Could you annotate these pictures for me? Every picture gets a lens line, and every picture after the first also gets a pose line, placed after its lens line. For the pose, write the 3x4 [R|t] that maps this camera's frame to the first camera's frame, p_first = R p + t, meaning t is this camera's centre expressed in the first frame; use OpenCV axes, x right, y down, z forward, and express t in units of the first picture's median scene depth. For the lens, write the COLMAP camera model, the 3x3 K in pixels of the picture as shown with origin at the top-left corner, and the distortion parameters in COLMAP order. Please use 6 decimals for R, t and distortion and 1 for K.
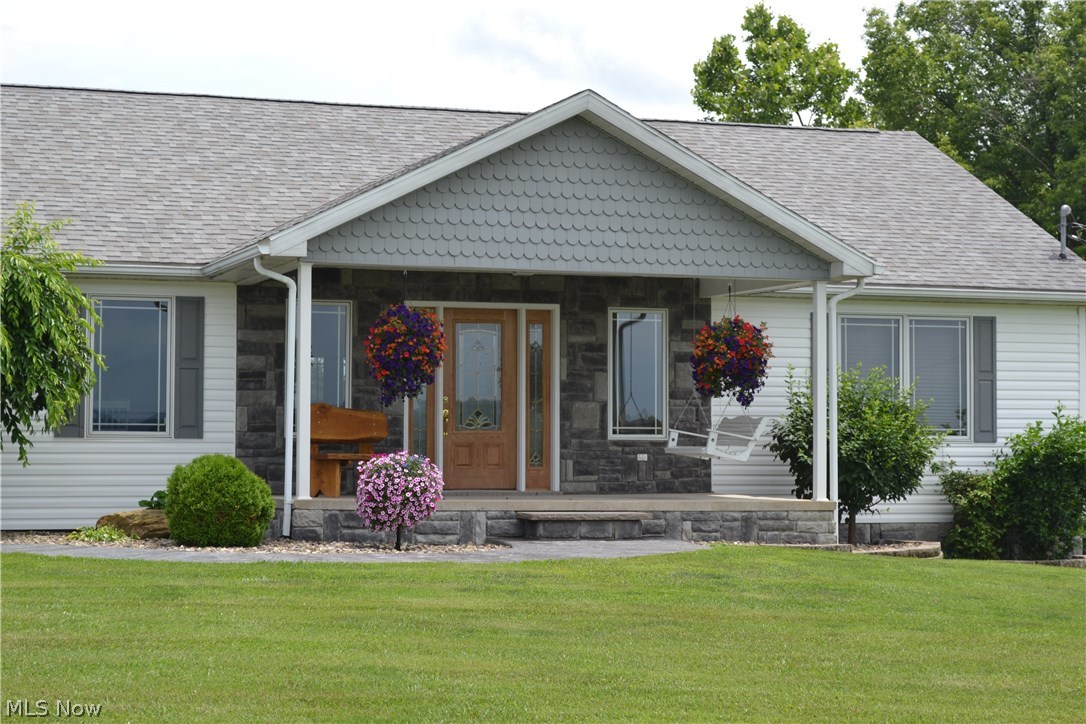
lens RADIAL K [[2265.4, 0, 543.0], [0, 2265.4, 362.5], [0, 0, 1]] dist [0.004547, 0.000000]
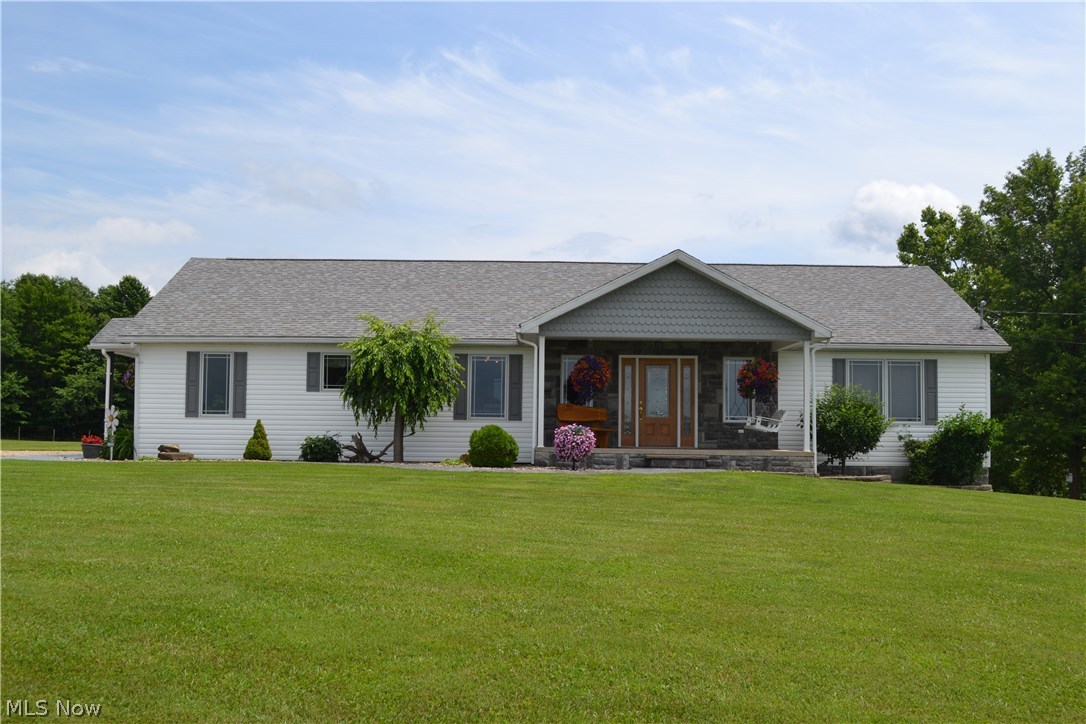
lens RADIAL K [[1123.6, 0, 543.0], [0, 1123.6, 362.6], [0, 0, 1]] dist [-0.023352, 0.000000]
pose [[0.953883, -0.014427, -0.299831, 0.179535], [0.004562, 0.999426, -0.033577, 0.013858], [0.300143, 0.030661, 0.953401, -0.006246]]
